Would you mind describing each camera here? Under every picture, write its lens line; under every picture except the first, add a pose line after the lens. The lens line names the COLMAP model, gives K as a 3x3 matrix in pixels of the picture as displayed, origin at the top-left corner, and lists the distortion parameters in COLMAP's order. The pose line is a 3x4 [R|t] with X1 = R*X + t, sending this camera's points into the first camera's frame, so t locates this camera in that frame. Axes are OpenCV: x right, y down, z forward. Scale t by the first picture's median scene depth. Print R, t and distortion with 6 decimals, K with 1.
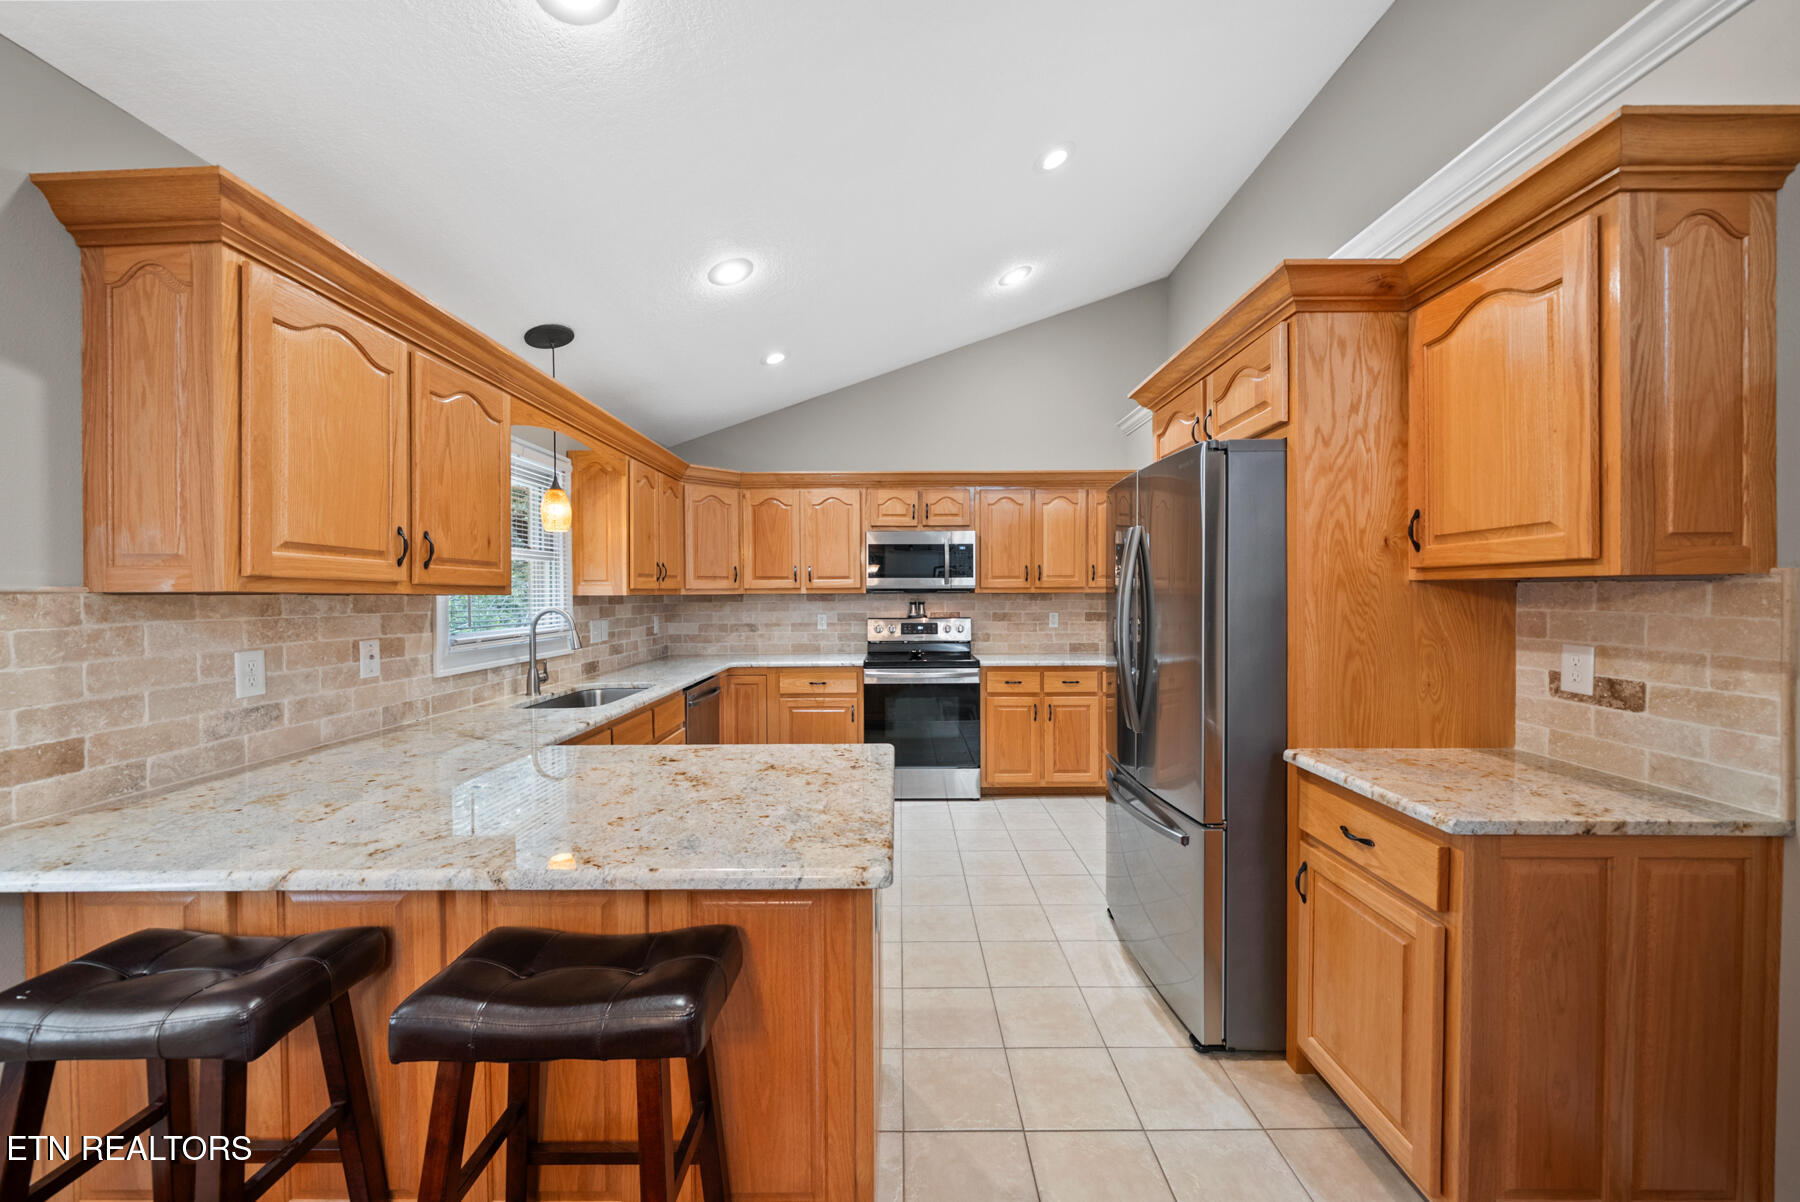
lens RADIAL K [[661.6, 0, 900.0], [0, 661.6, 601.0], [0, 0, 1]] dist [-0.000774, 0.000002]
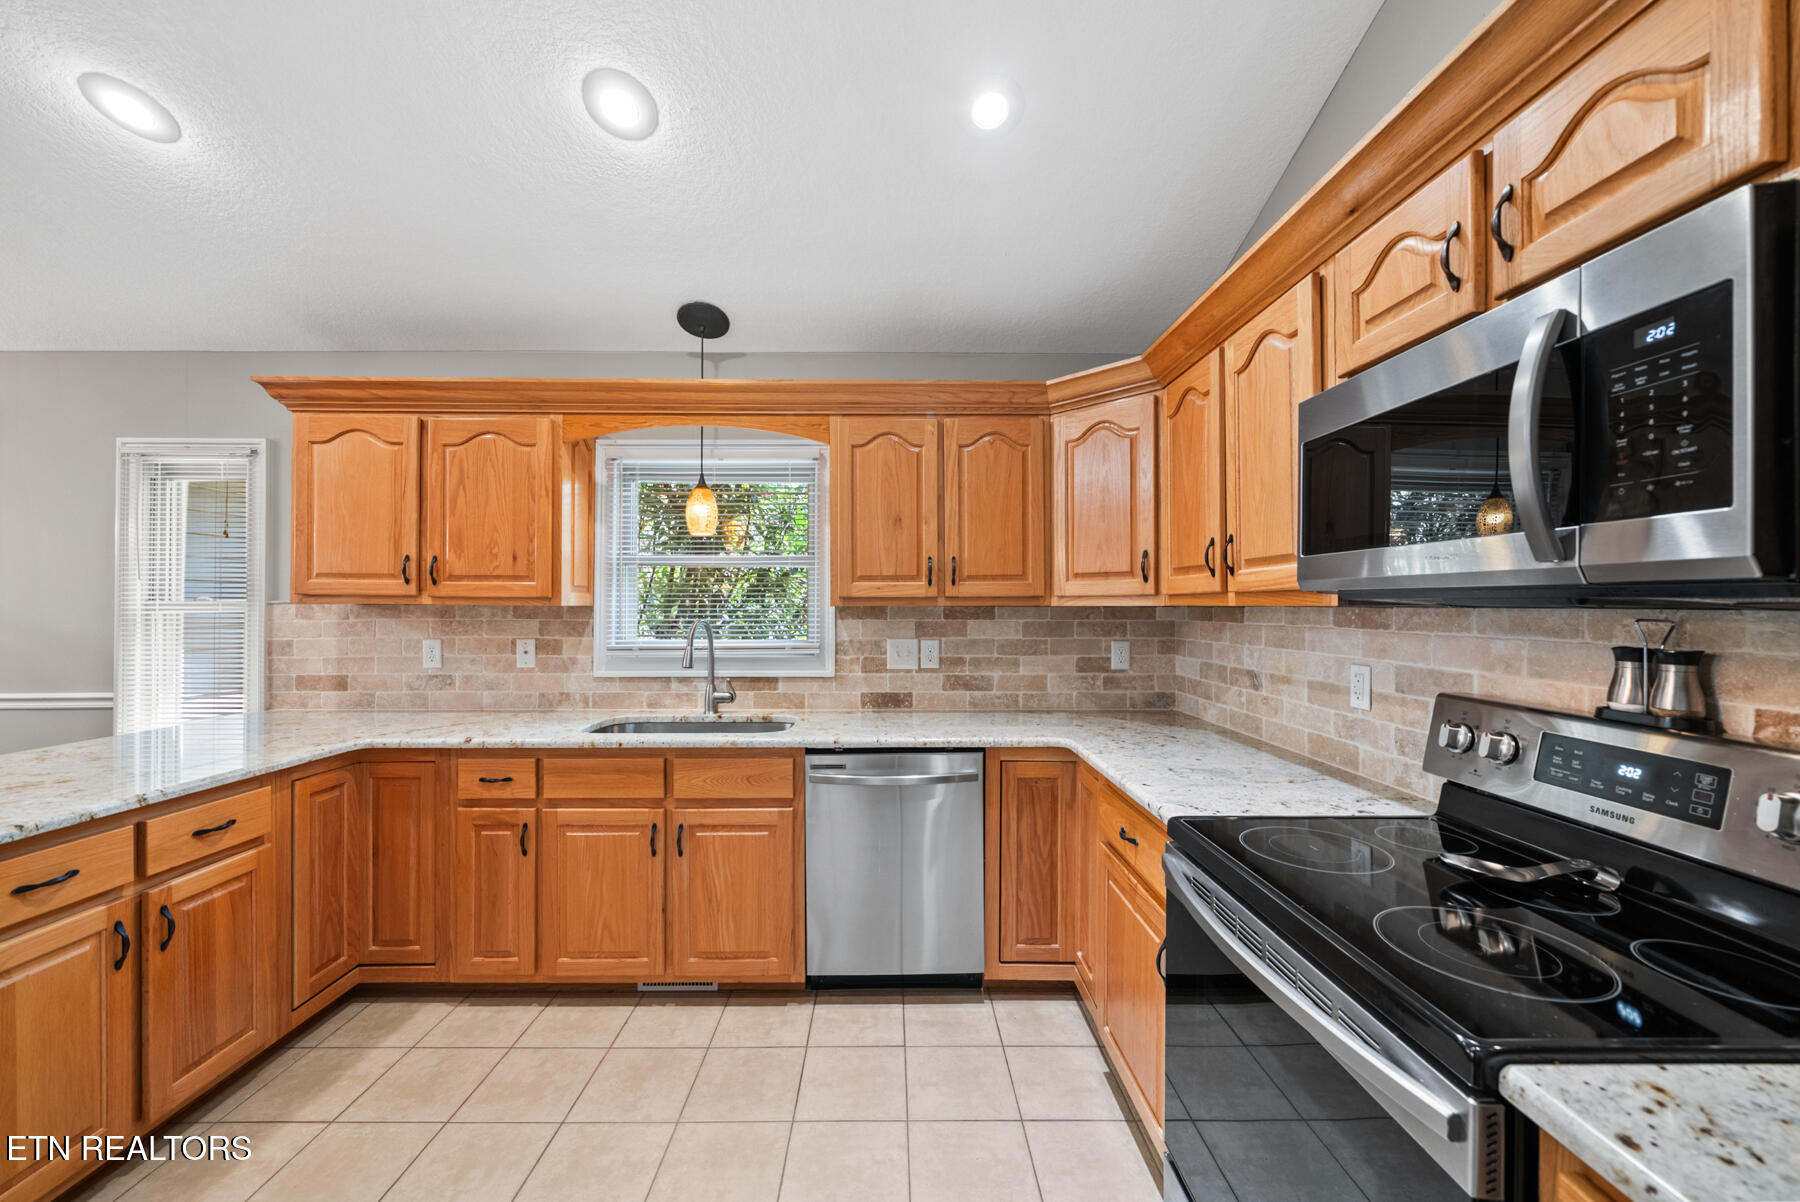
lens RADIAL K [[680.3, 0, 900.0], [0, 680.3, 601.0], [0, 0, 1]] dist [-0.000709, -0.000047]
pose [[0.006133, 0.001218, -0.999980, 0.653673], [-0.011323, 0.999935, 0.001149, -0.031627], [0.999917, 0.011315, 0.006147, 2.044767]]
